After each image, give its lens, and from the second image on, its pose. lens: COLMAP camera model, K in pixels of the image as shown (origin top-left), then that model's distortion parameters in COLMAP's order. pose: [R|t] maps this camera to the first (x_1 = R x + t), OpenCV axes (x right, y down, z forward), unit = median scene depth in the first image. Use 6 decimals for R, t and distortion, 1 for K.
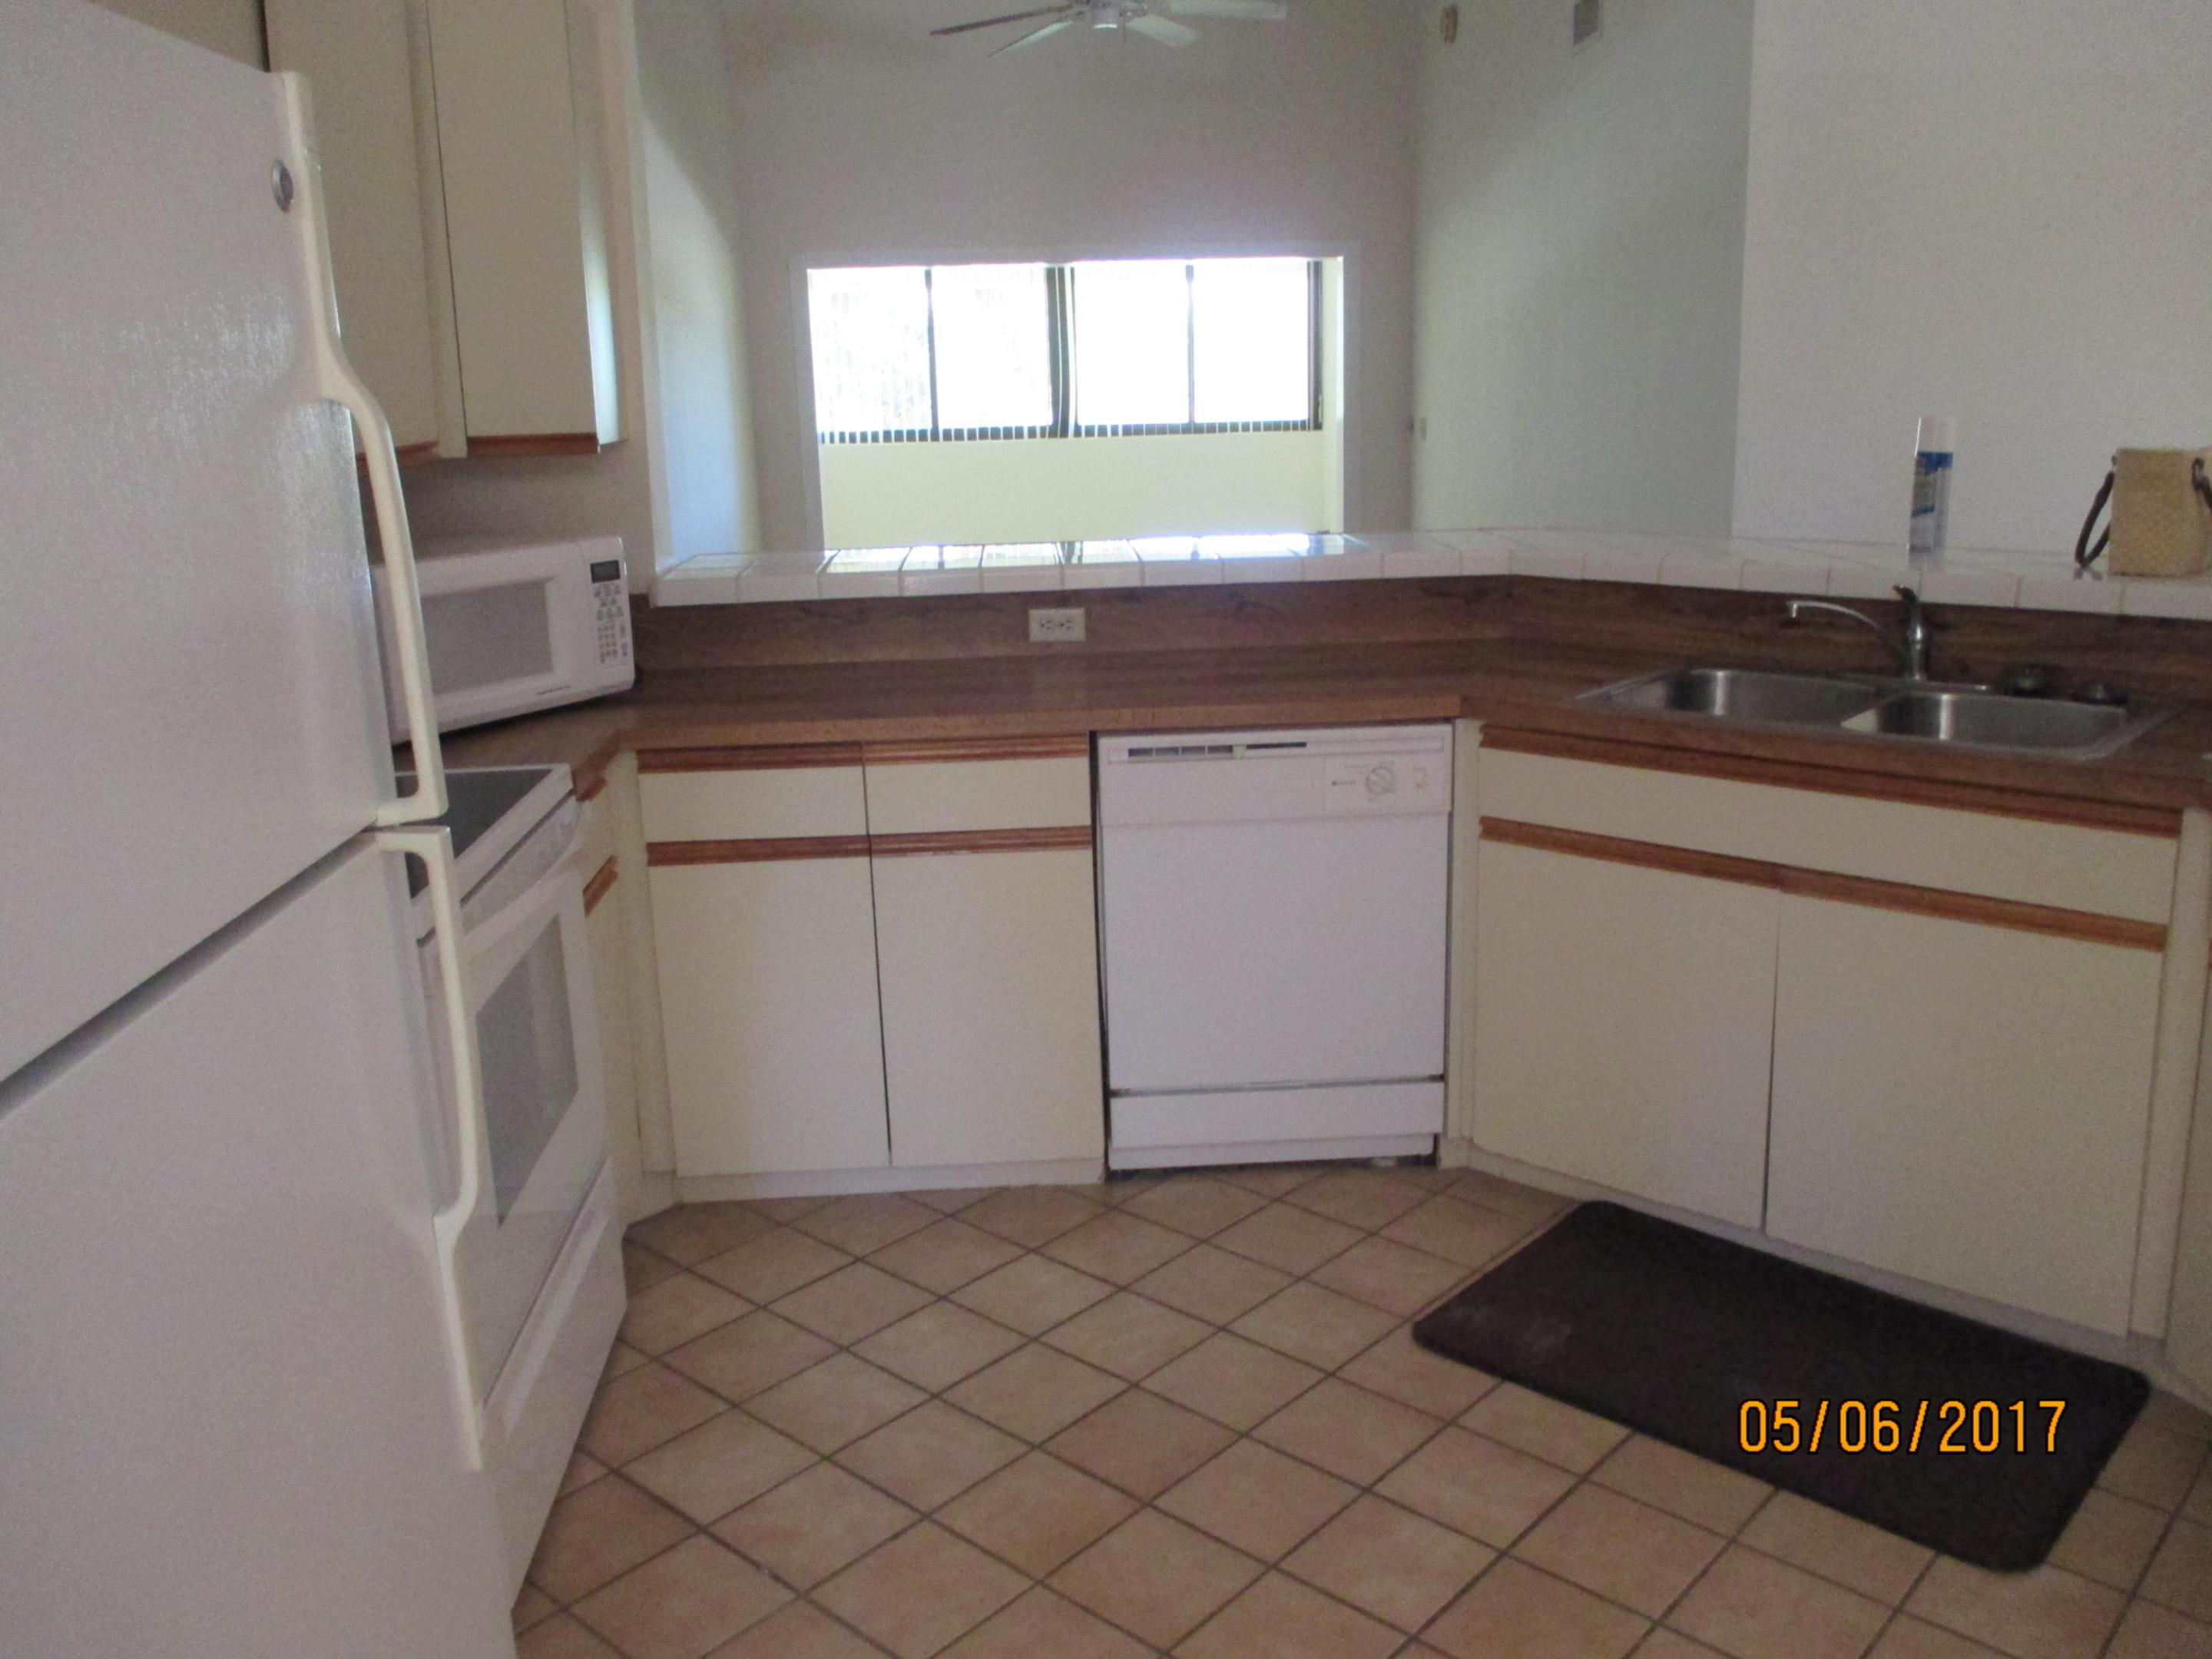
lens RADIAL K [[1867.6, 0, 1106.0], [0, 1867.6, 829.5], [0, 0, 1]] dist [-0.004380, -0.003511]
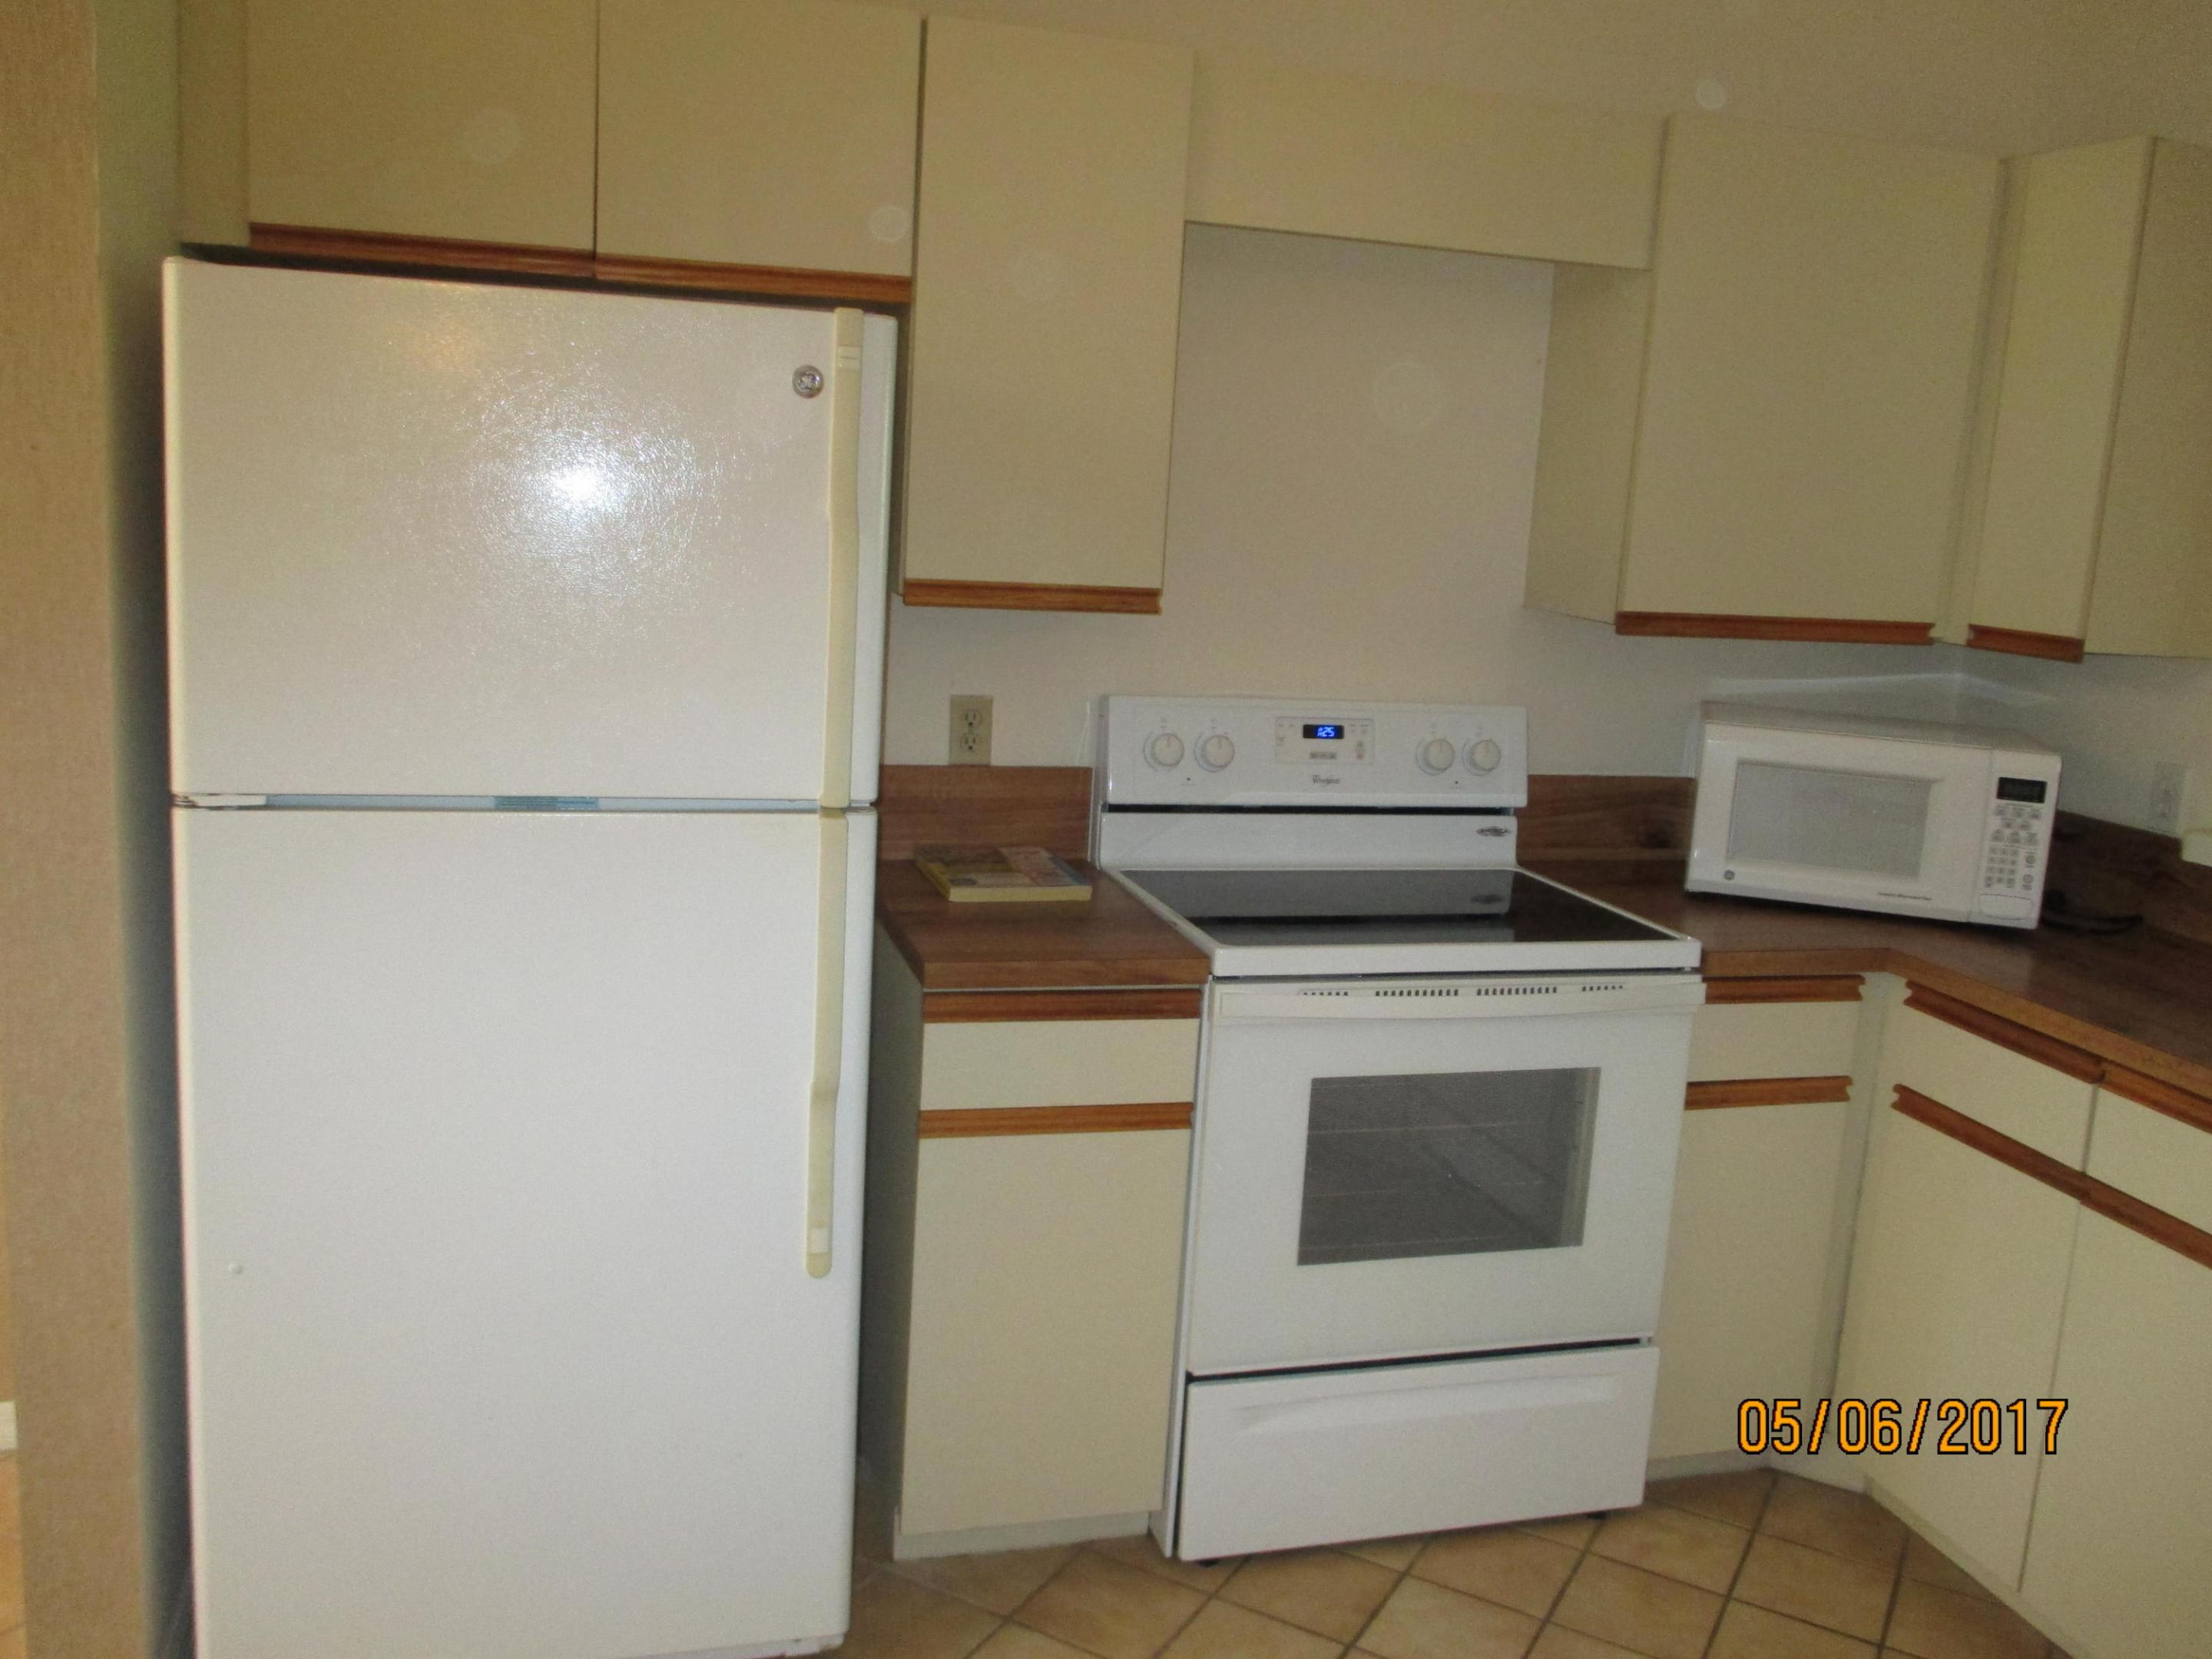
lens RADIAL K [[1867.6, 0, 1106.0], [0, 1867.6, 829.5], [0, 0, 1]] dist [-0.004380, -0.003511]
pose [[0.223962, 0.221679, -0.949052, 0.474101], [-0.304768, 0.940881, 0.147850, -0.119353], [0.925720, 0.256128, 0.278283, 0.360985]]
